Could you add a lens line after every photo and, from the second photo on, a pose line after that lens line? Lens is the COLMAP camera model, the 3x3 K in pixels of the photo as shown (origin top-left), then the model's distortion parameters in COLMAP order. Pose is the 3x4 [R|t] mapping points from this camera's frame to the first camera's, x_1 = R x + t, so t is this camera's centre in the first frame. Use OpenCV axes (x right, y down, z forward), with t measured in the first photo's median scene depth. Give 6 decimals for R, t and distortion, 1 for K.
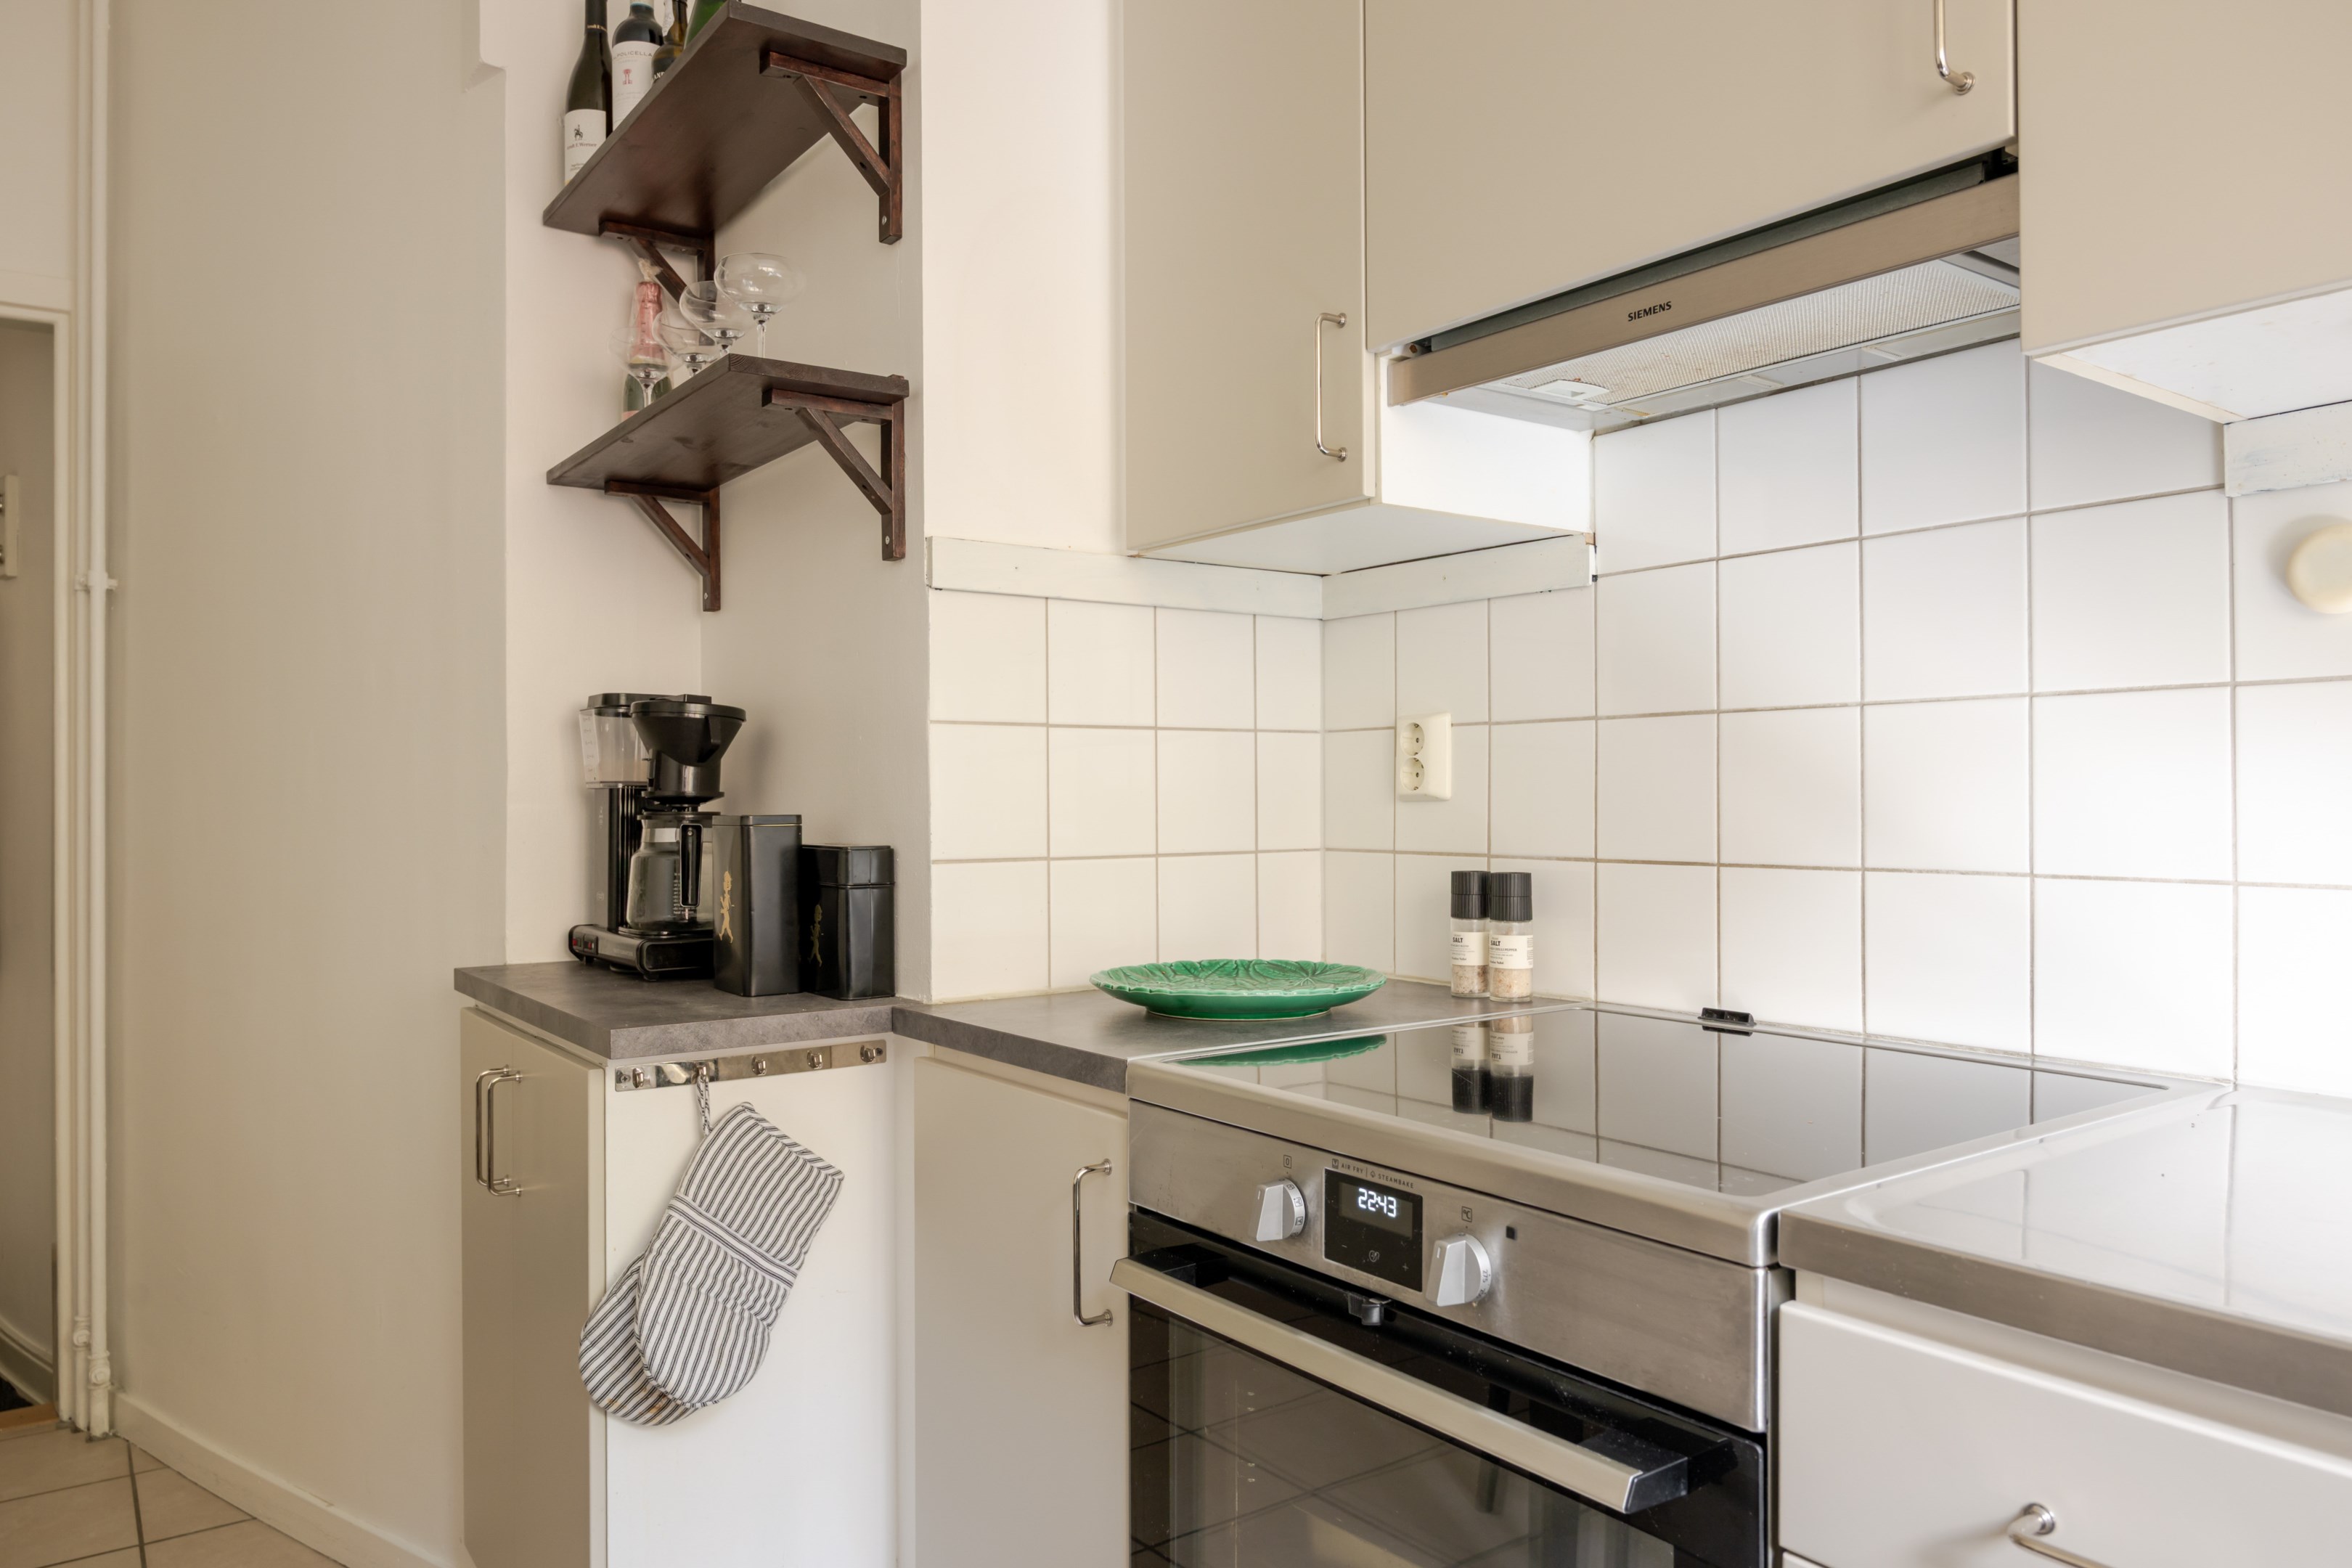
lens RADIAL K [[1582.4, 0, 1190.3], [0, 1582.4, 788.1], [0, 0, 1]] dist [-0.006515, 0.002393]
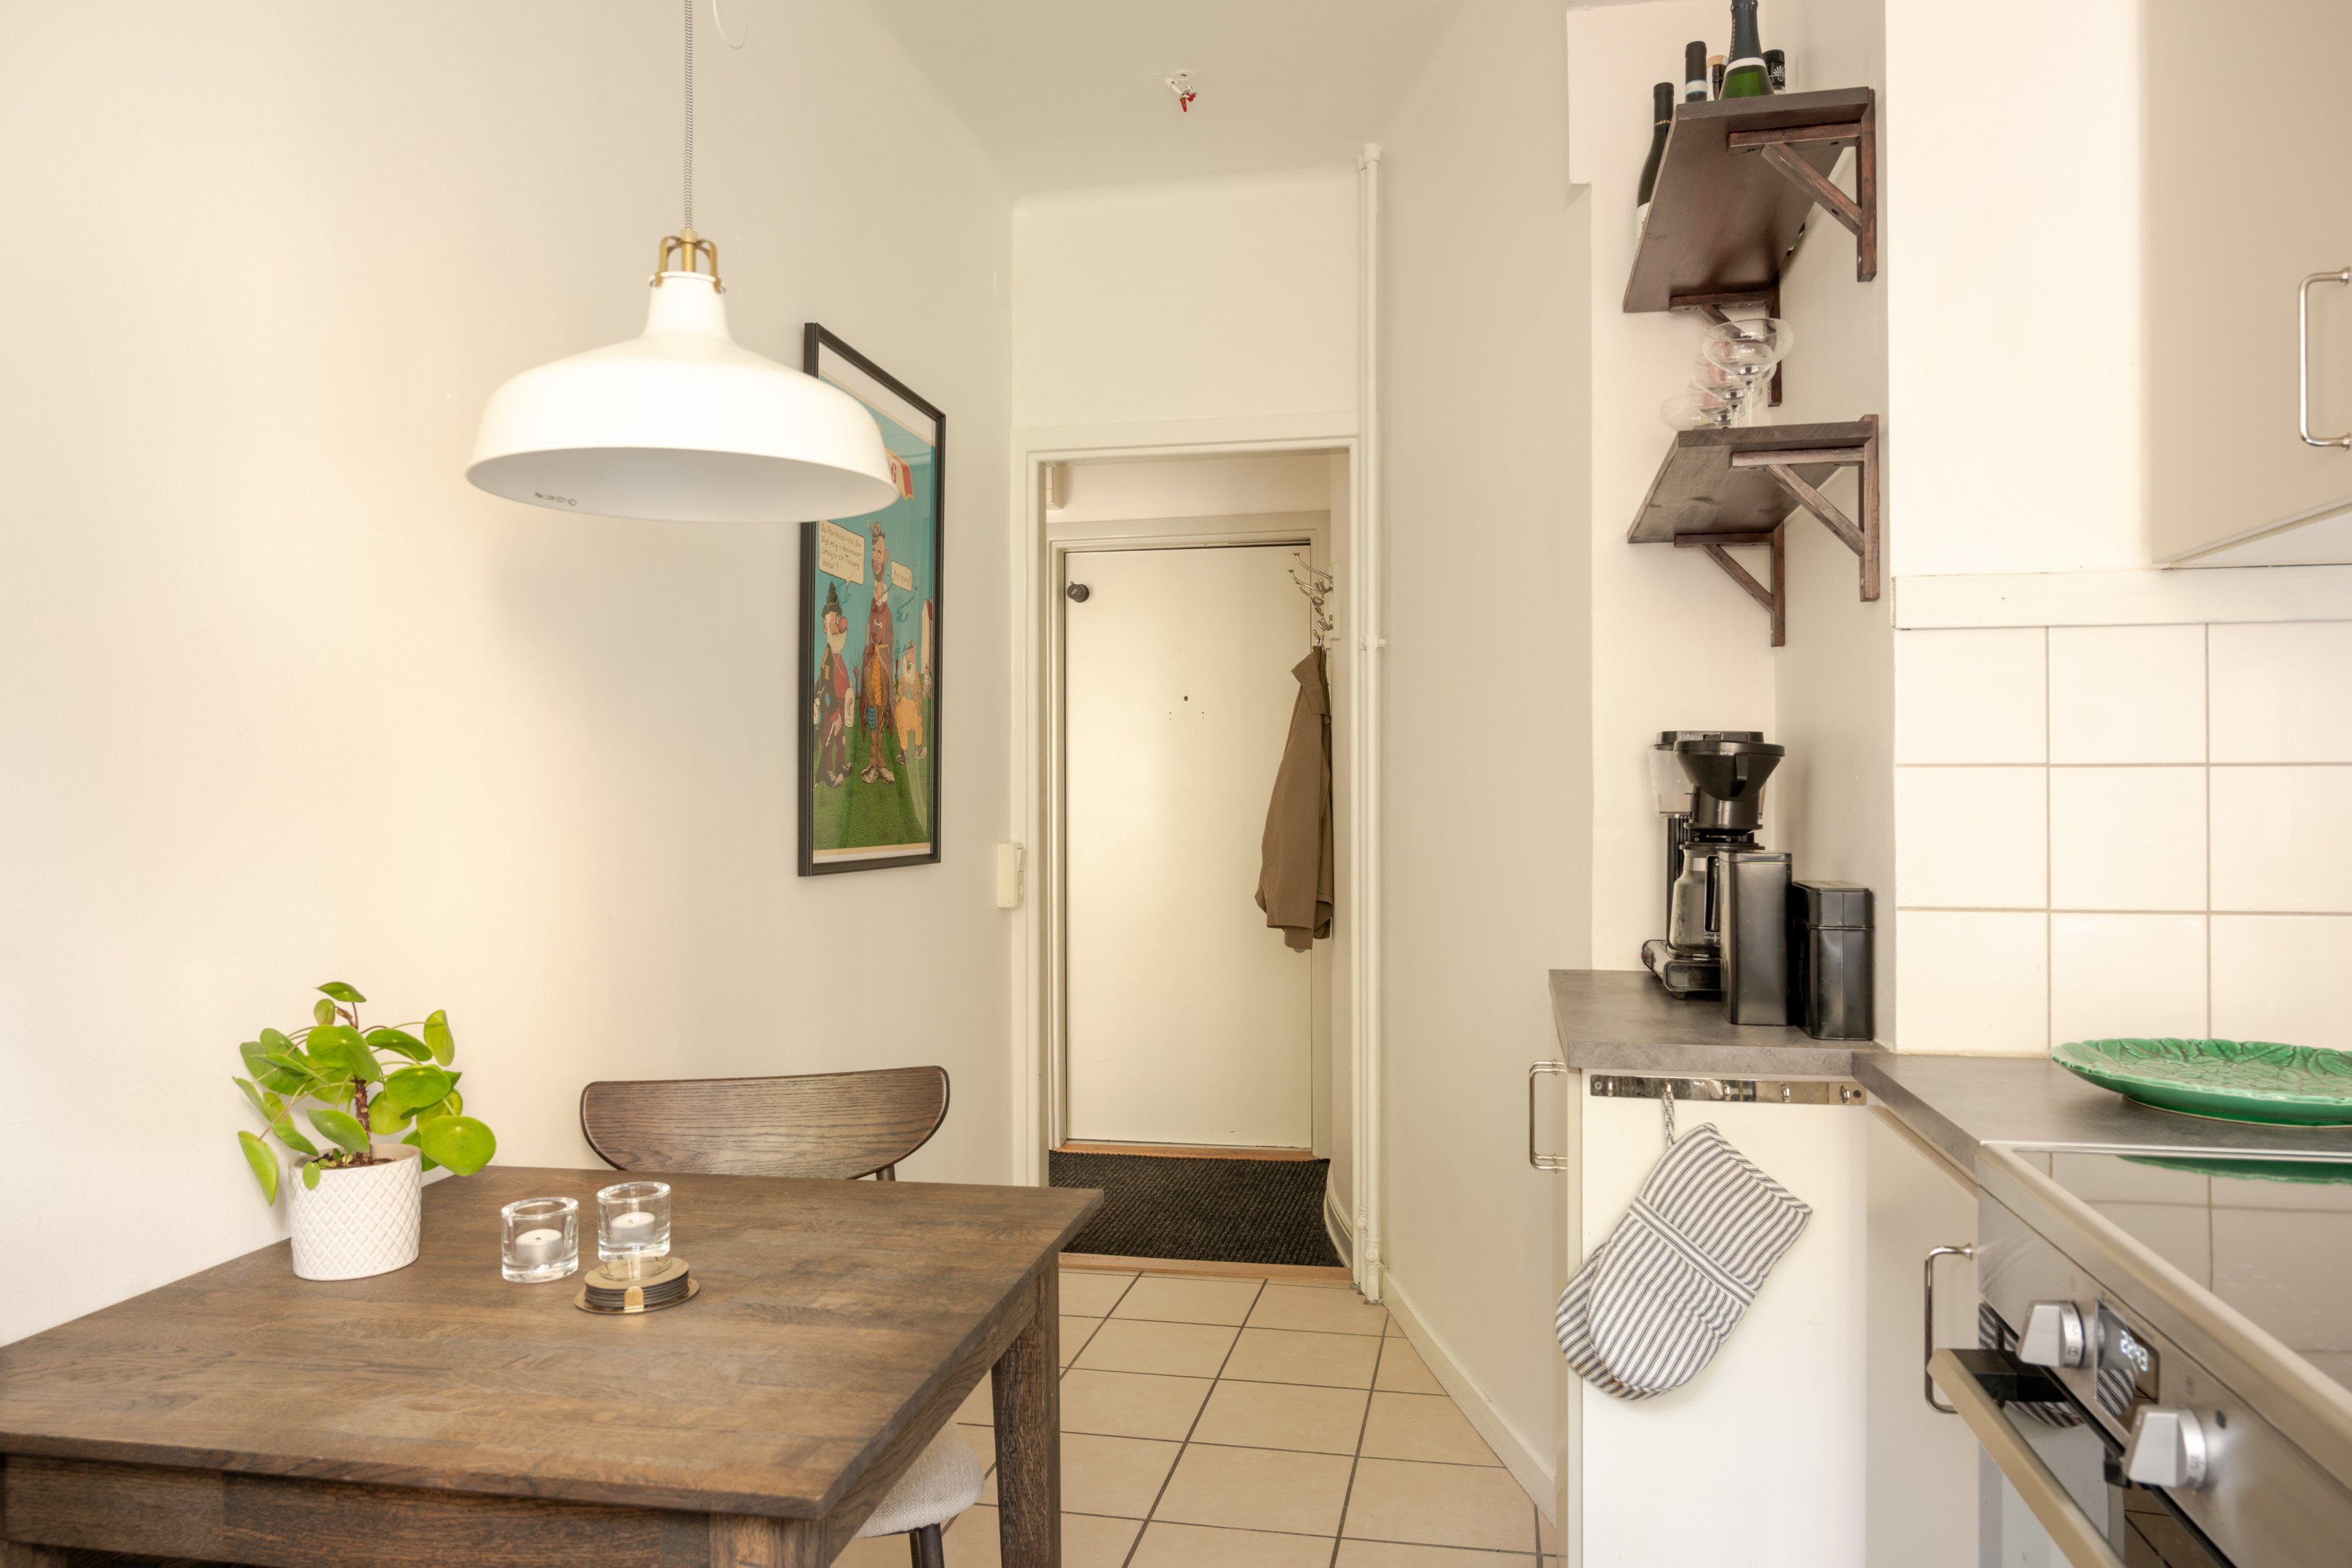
lens RADIAL K [[1582.4, 0, 1190.3], [0, 1582.4, 788.1], [0, 0, 1]] dist [-0.006515, 0.002393]
pose [[0.679915, 0.004798, -0.733275, 0.247065], [0.002418, 0.999958, 0.008785, -0.036364], [0.733287, -0.007747, 0.679875, 0.013349]]
